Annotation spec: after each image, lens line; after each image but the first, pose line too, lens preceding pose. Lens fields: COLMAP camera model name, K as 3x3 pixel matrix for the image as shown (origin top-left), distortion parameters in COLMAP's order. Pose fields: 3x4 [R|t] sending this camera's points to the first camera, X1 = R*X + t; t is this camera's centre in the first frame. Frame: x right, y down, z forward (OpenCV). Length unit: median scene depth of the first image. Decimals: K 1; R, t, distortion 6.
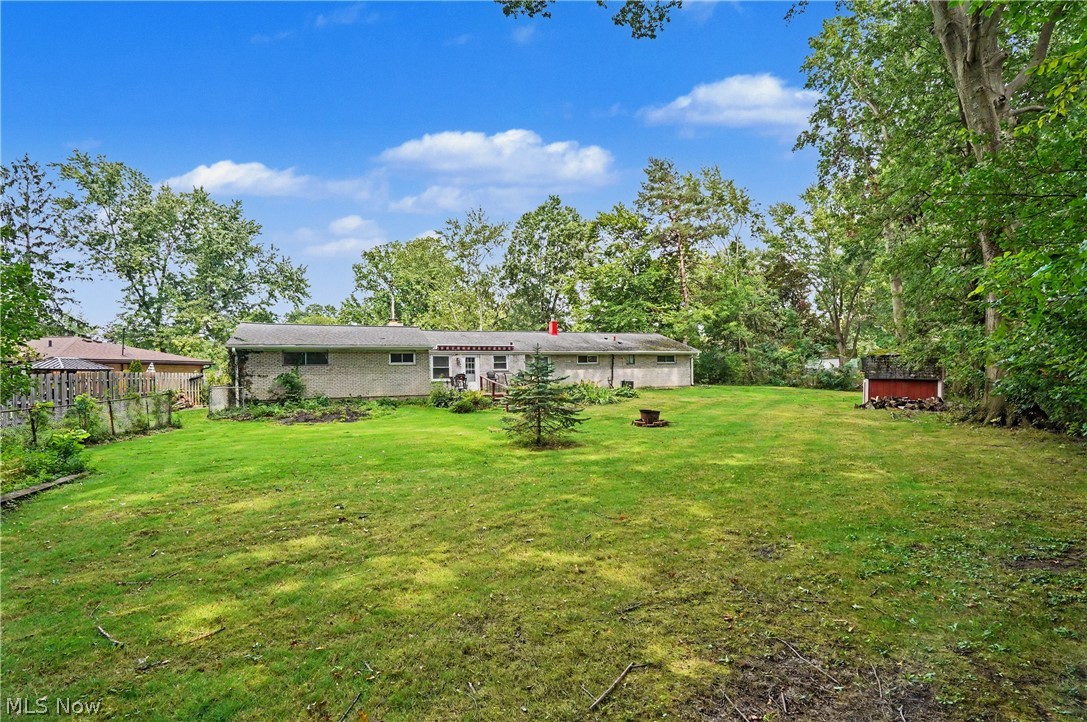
lens RADIAL K [[492.1, 0, 540.2], [0, 492.1, 358.1], [0, 0, 1]] dist [-0.012302, 0.000365]
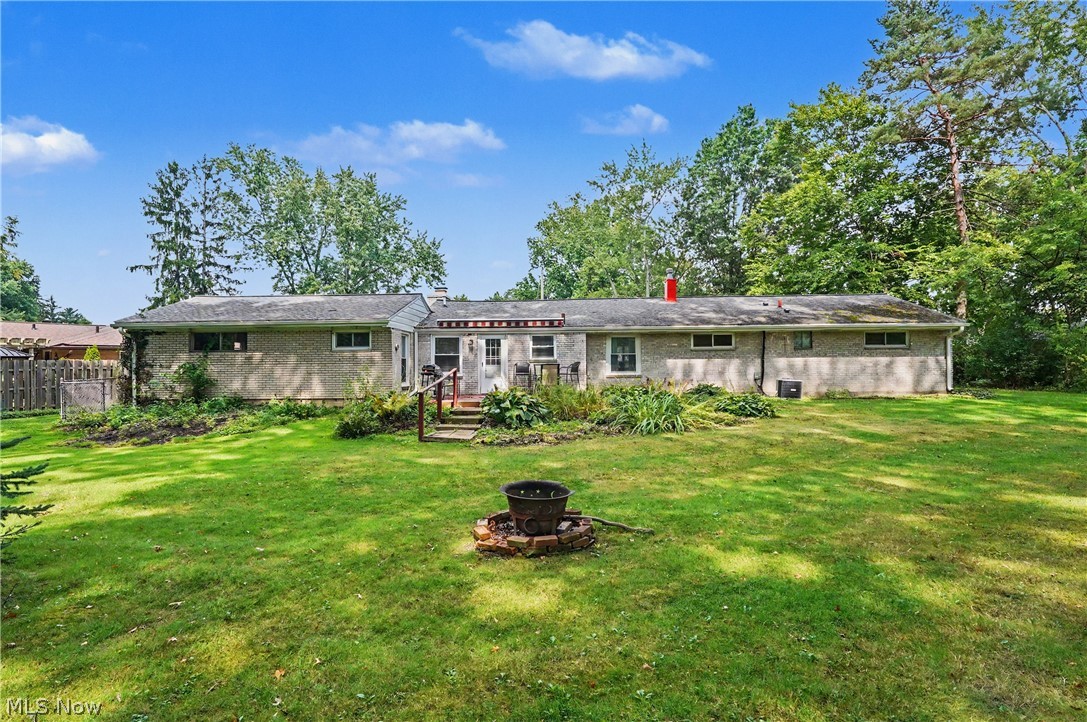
lens RADIAL K [[547.3, 0, 543.2], [0, 547.3, 346.6], [0, 0, 1]] dist [-0.019195, 0.000248]
pose [[0.901182, -0.005721, -0.433404, 0.195815], [0.006329, 0.999980, -0.000041, 0.007823], [0.433395, -0.002706, 0.901200, 0.365480]]
